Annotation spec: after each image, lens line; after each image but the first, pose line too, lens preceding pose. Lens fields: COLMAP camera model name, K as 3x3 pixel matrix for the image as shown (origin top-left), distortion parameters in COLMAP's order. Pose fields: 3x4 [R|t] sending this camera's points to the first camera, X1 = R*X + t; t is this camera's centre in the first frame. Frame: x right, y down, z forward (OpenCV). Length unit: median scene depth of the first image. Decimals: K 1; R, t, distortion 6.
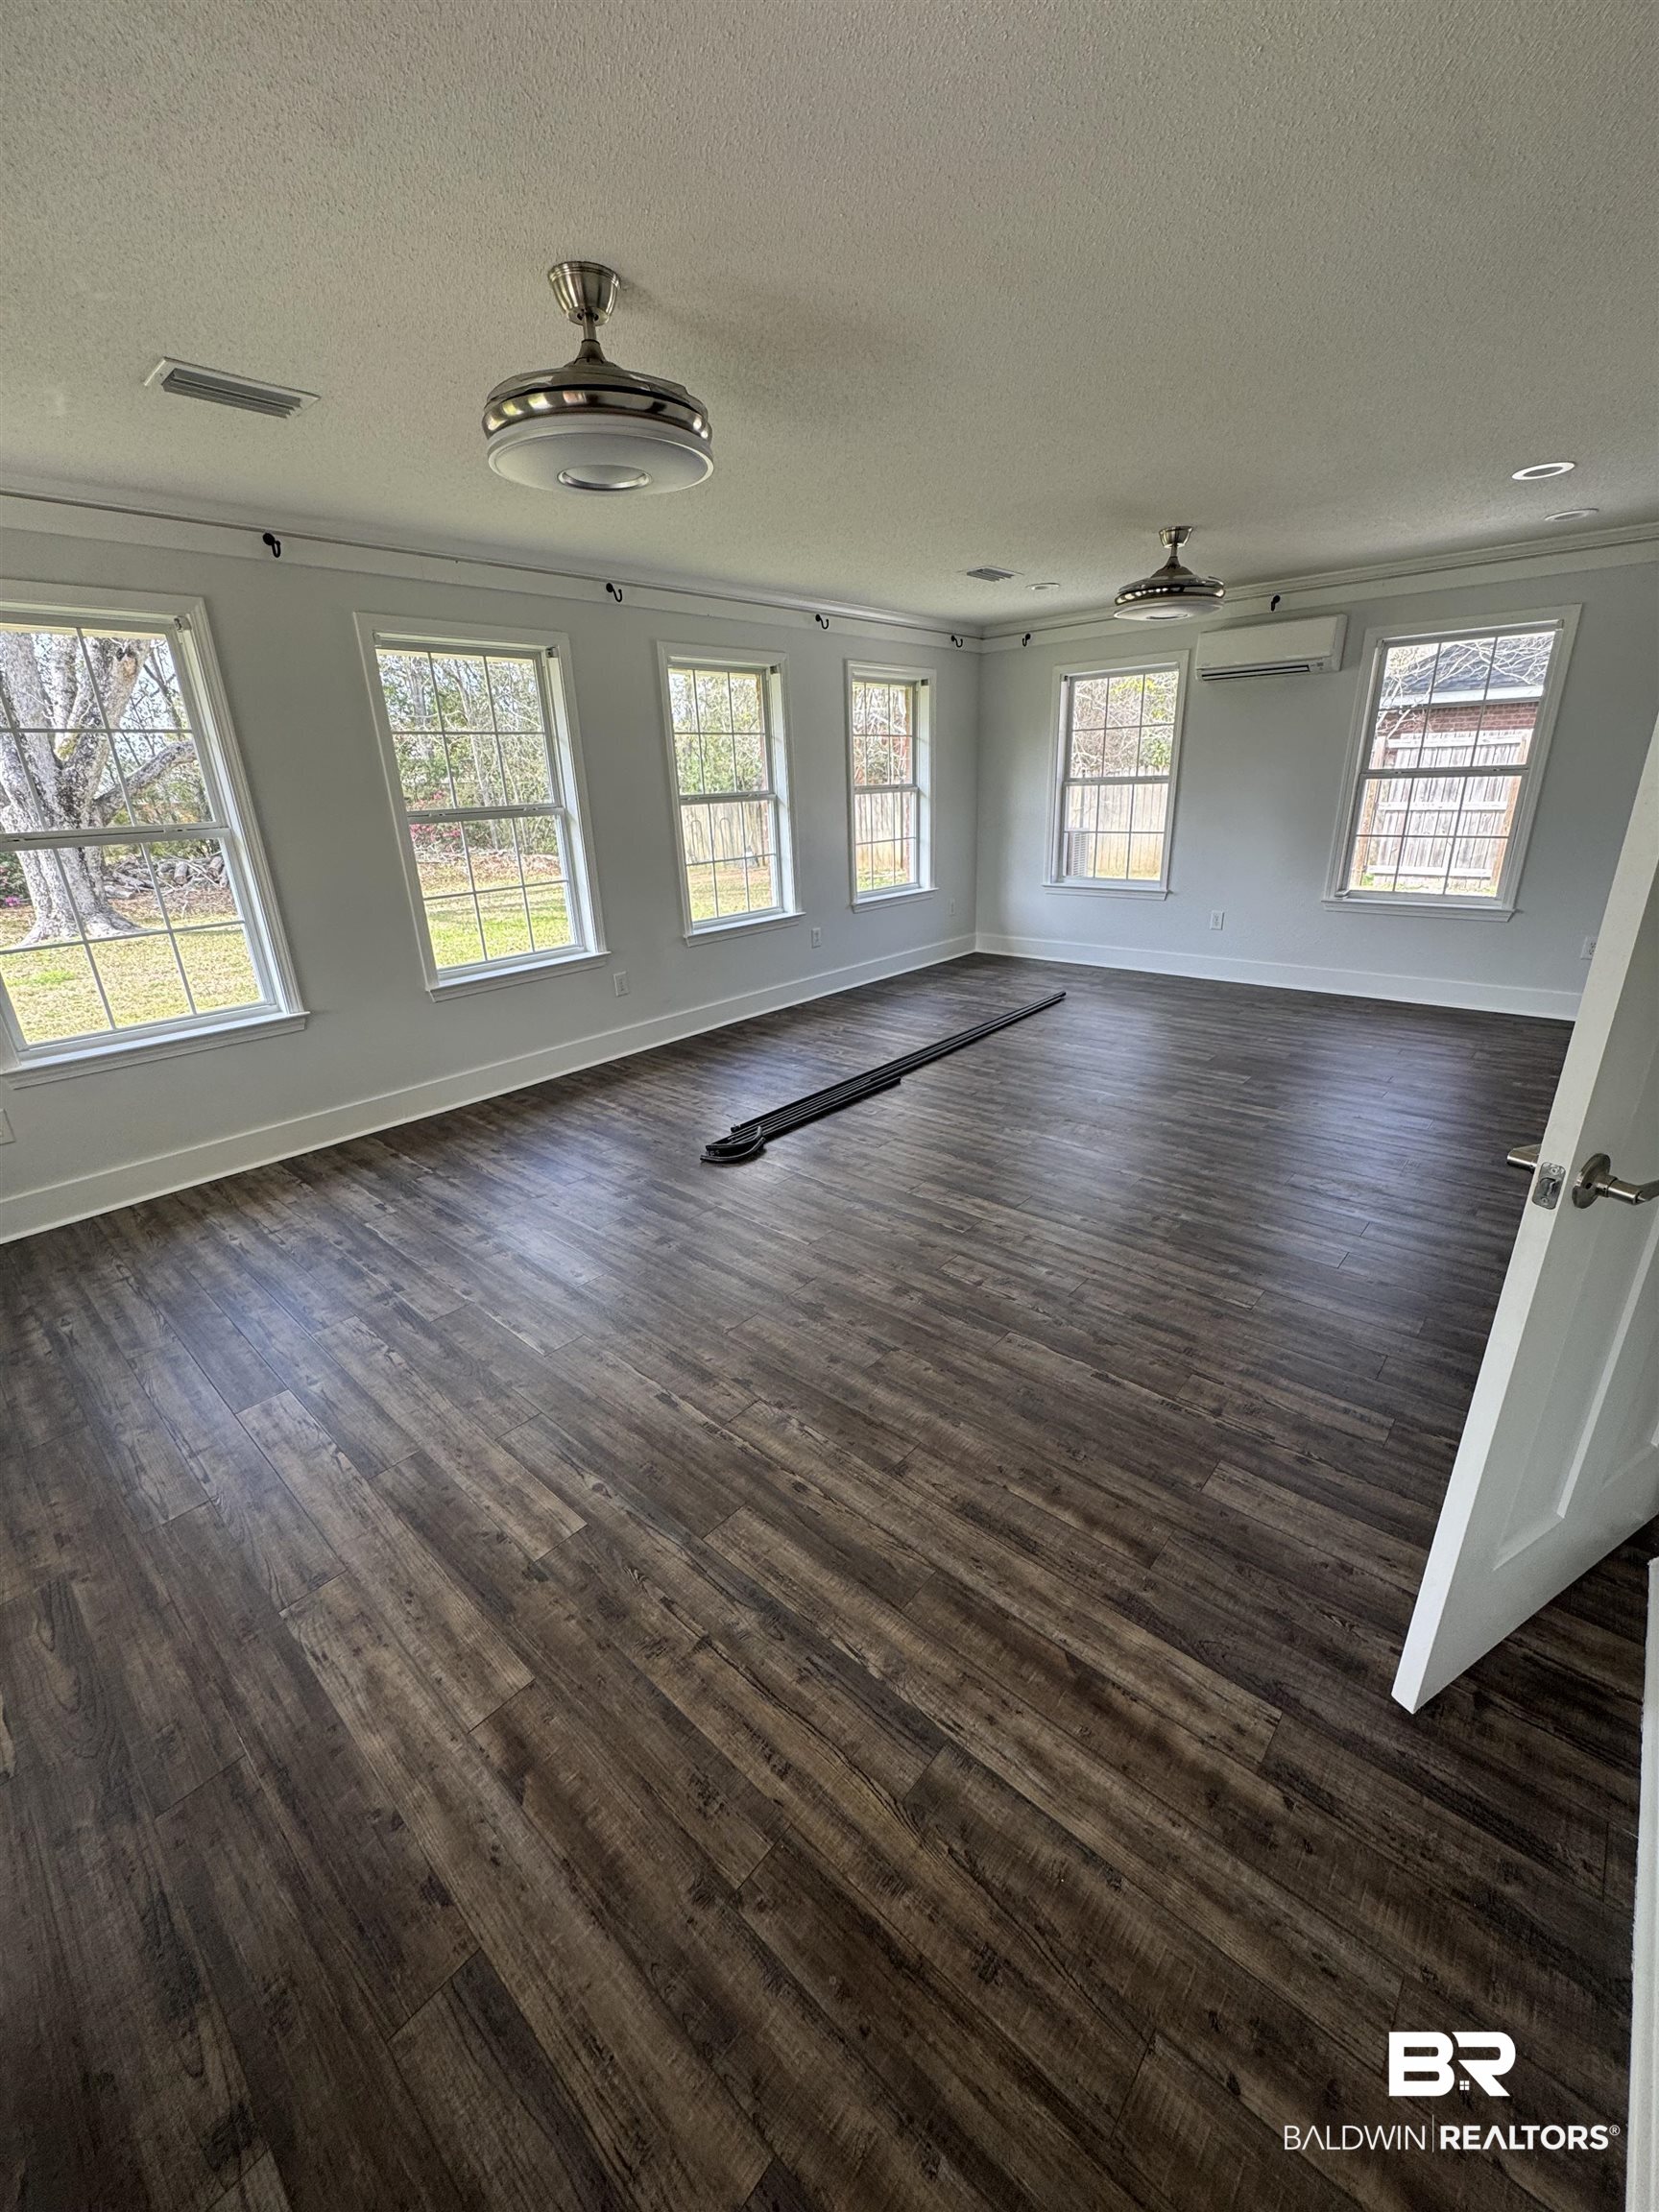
lens RADIAL K [[885.7, 0, 827.1], [0, 885.7, 1106.1], [0, 0, 1]] dist [-0.004309, 0.000136]
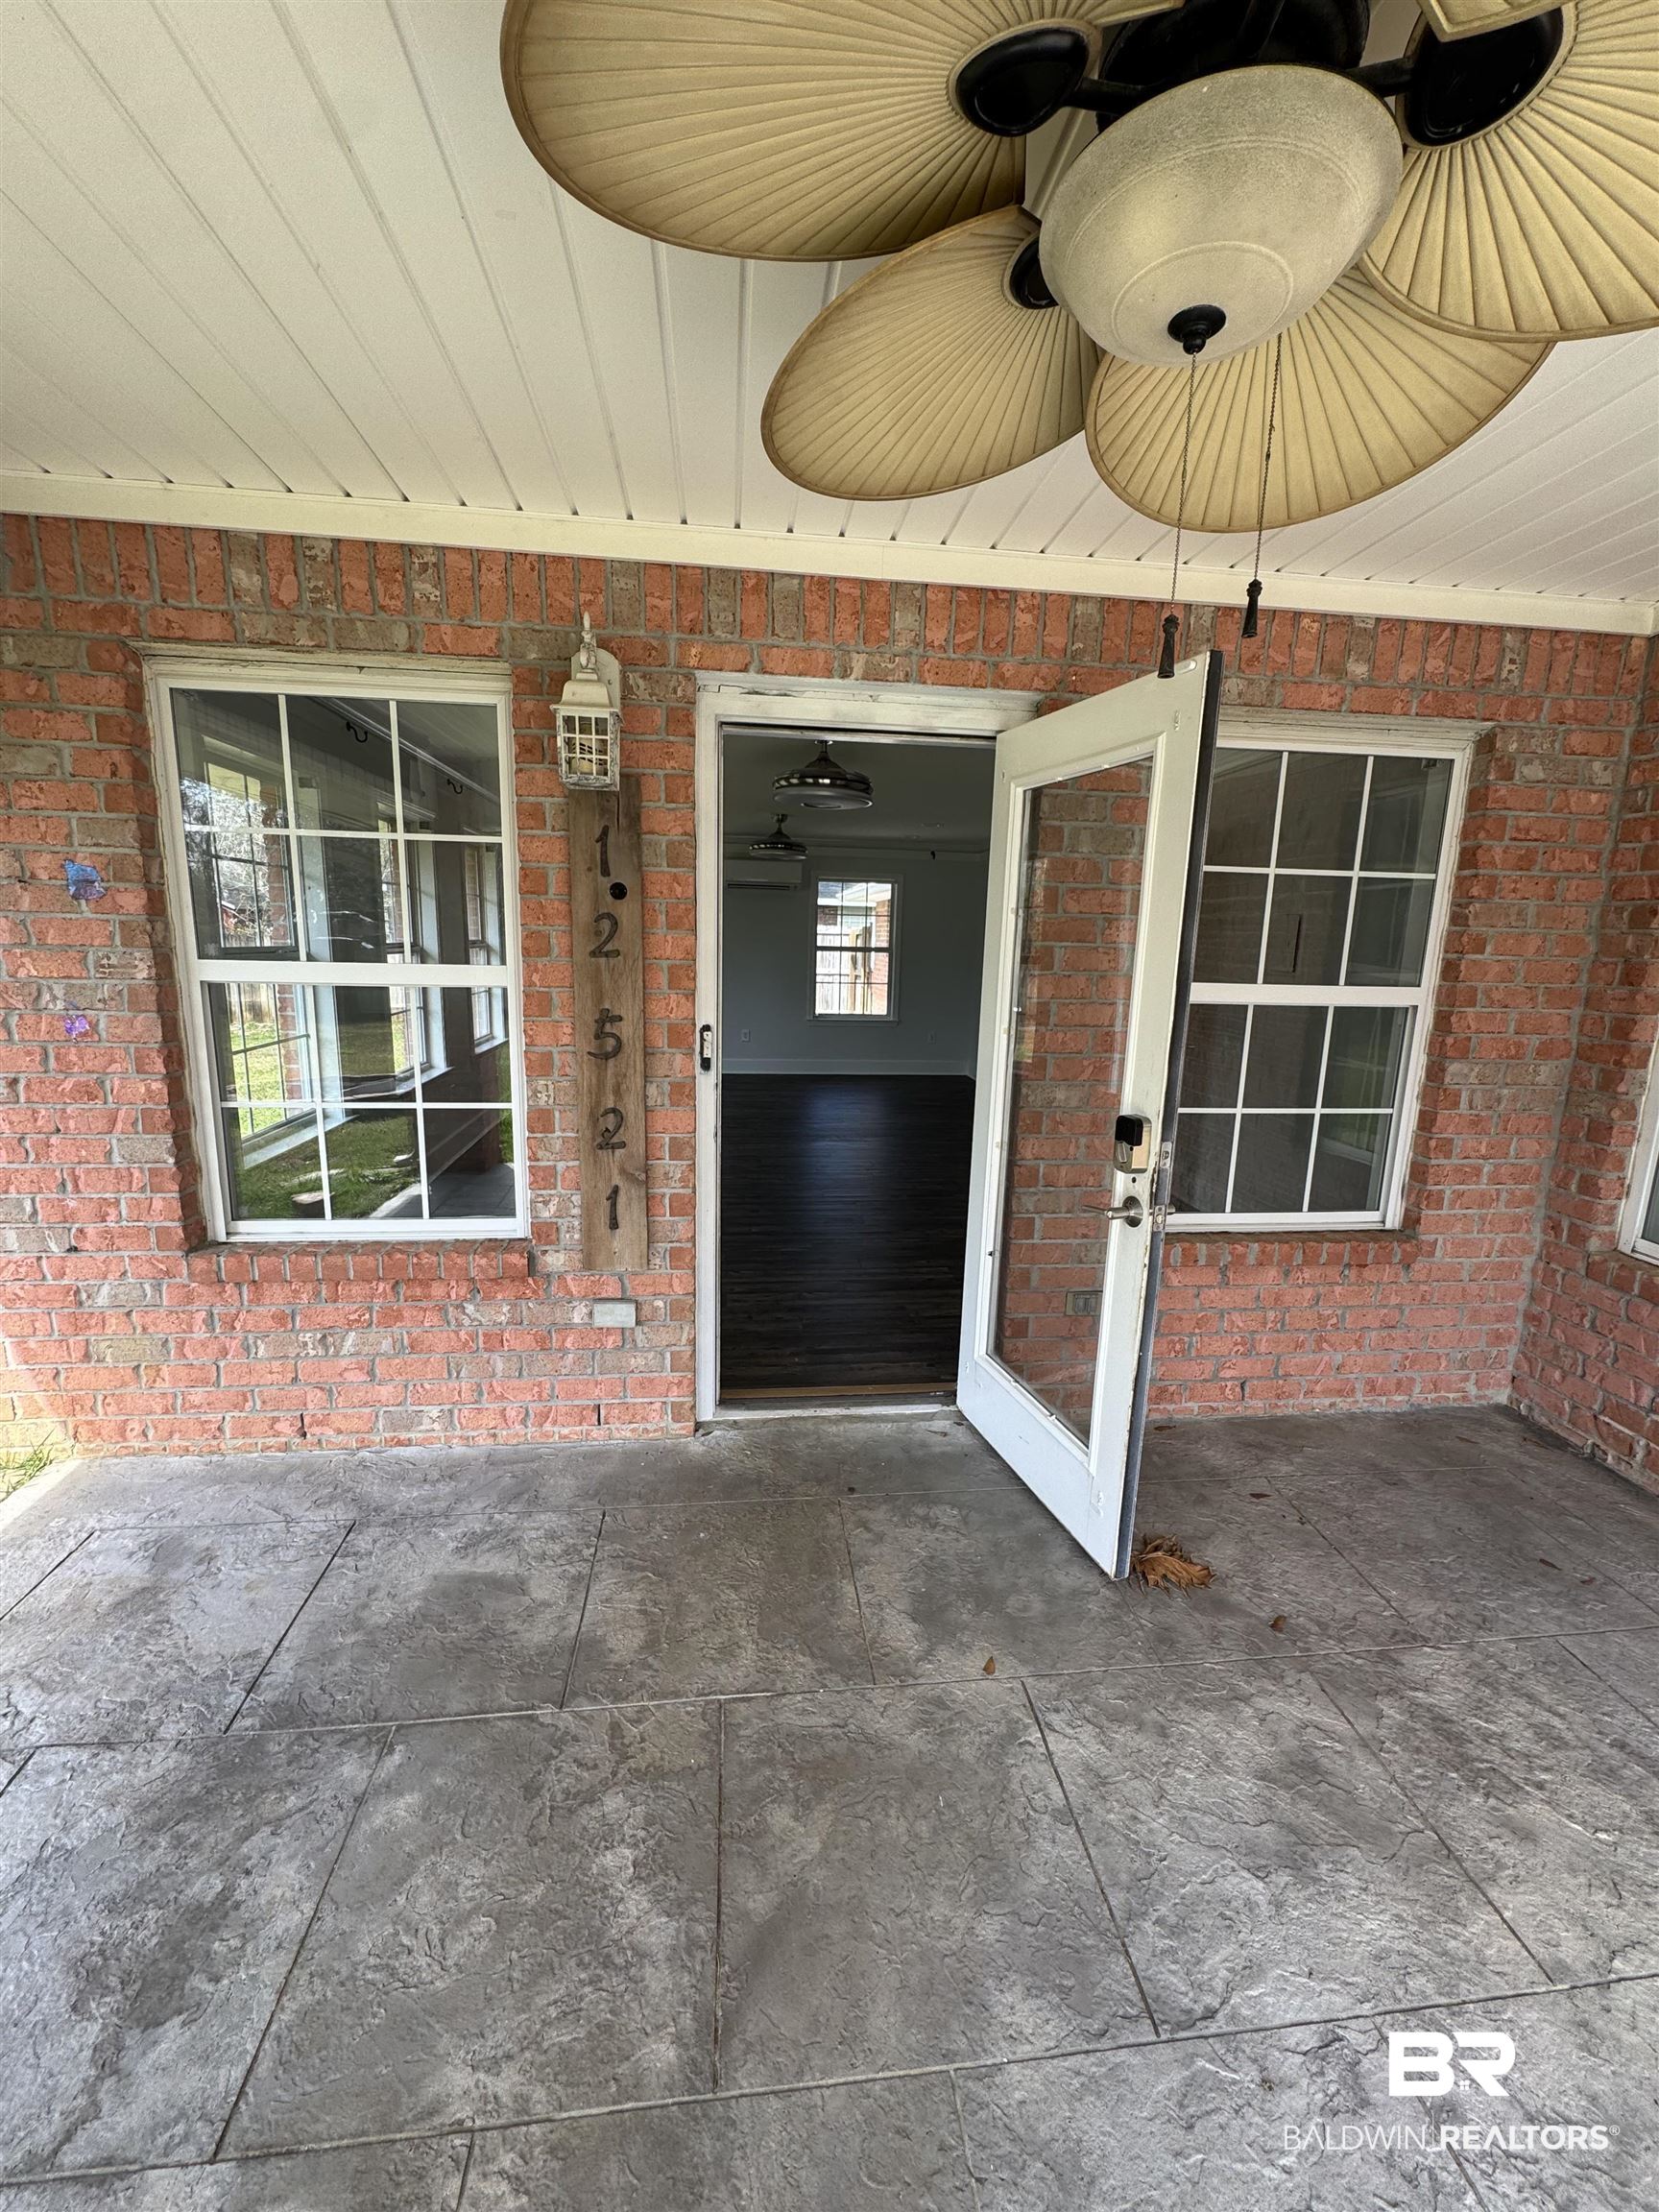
lens RADIAL K [[885.7, 0, 827.1], [0, 885.7, 1106.1], [0, 0, 1]] dist [-0.004309, 0.000136]
pose [[0.662955, -0.086957, 0.743593, -1.096900], [0.212804, 0.974150, -0.075809, 0.100388], [-0.717778, 0.208497, 0.664322, -0.169872]]
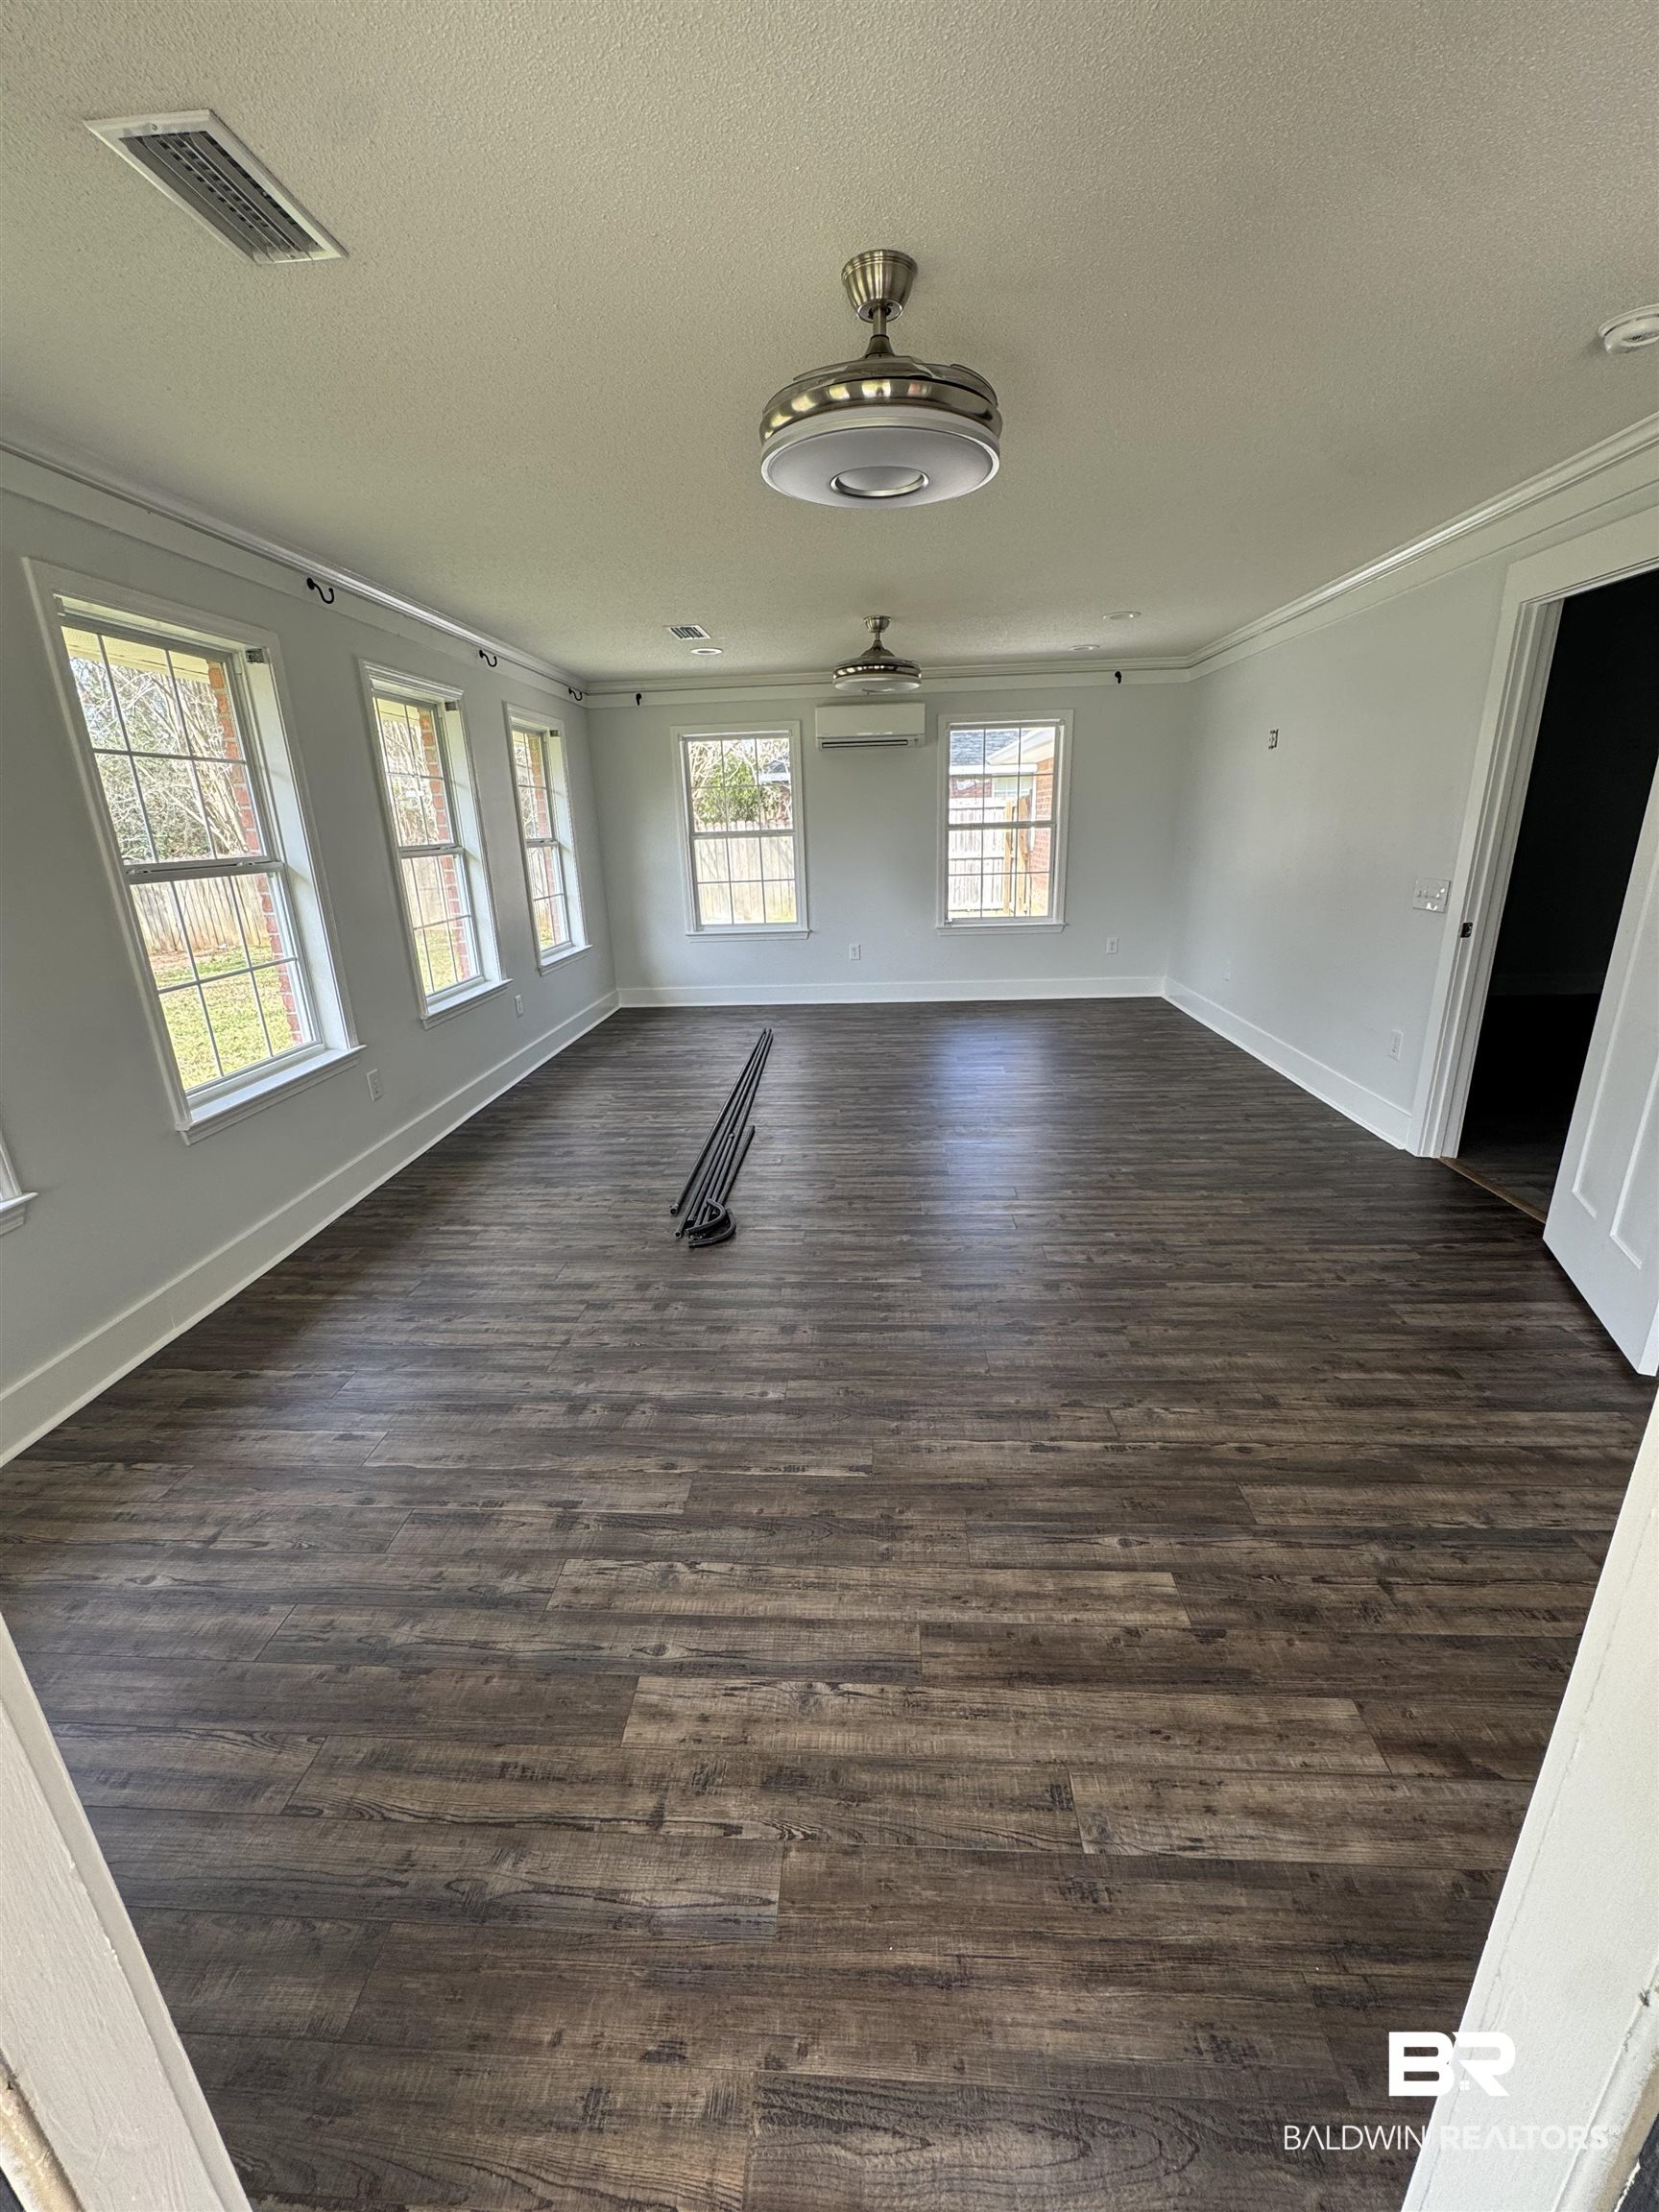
lens RADIAL K [[885.7, 0, 827.1], [0, 885.7, 1106.1], [0, 0, 1]] dist [-0.004309, 0.000136]
pose [[0.781832, -0.181535, 0.596477, -0.553733], [0.221762, 0.975082, 0.006087, -0.052219], [-0.582719, 0.127517, 0.802607, 0.214260]]
